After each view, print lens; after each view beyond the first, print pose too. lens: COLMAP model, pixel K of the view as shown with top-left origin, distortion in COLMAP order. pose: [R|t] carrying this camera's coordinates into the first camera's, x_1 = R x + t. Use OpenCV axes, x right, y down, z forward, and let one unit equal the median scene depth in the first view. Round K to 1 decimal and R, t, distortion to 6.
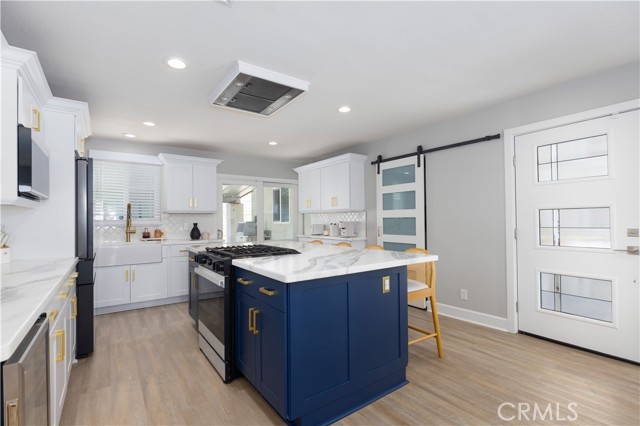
lens RADIAL K [[297.3, 0, 319.0], [0, 297.3, 216.0], [0, 0, 1]] dist [-0.003870, -0.000236]
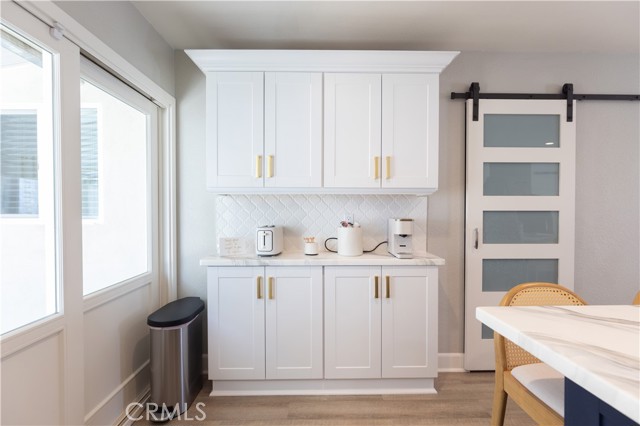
lens RADIAL K [[326.5, 0, 320.0], [0, 326.5, 213.0], [0, 0, 1]] dist [-0.000130, -0.000030]
pose [[0.565816, -0.002155, 0.824529, -0.392392], [-0.014435, 0.999817, 0.012519, 0.006571], [-0.824405, -0.018986, 0.565681, 0.923568]]
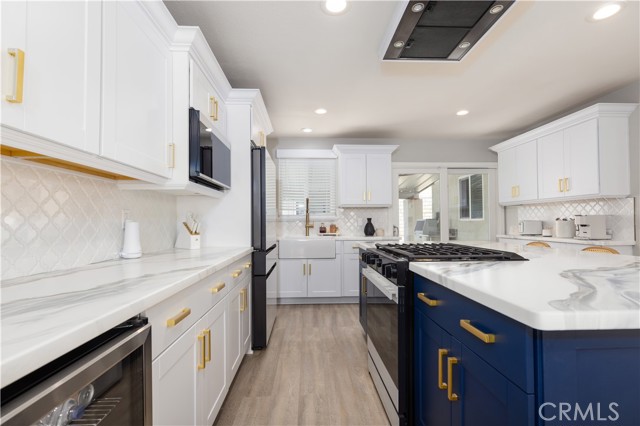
lens RADIAL K [[297.3, 0, 319.0], [0, 297.3, 216.0], [0, 0, 1]] dist [-0.003870, -0.000236]
pose [[0.835528, -0.006376, -0.549410, -0.048417], [0.004959, 0.999979, -0.004063, 0.022829], [0.549425, 0.000670, 0.835543, 0.169245]]
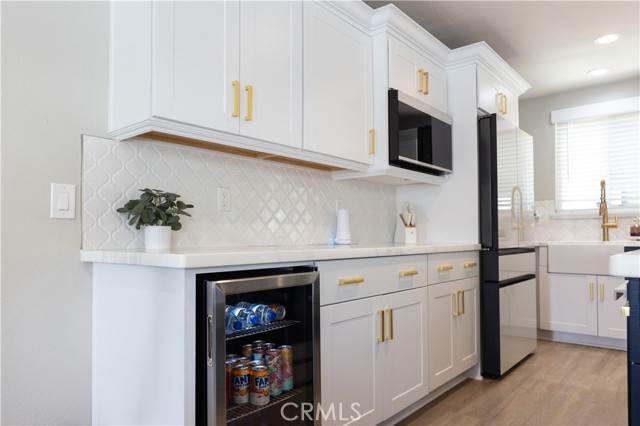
lens RADIAL K [[439.6, 0, 321.4], [0, 439.6, 225.8], [0, 0, 1]] dist [0.001934, 0.001154]
pose [[0.248867, -0.016194, -0.968402, 0.114298], [0.013171, 0.999824, -0.013335, 0.057828], [0.968448, -0.009436, 0.249037, 0.180357]]
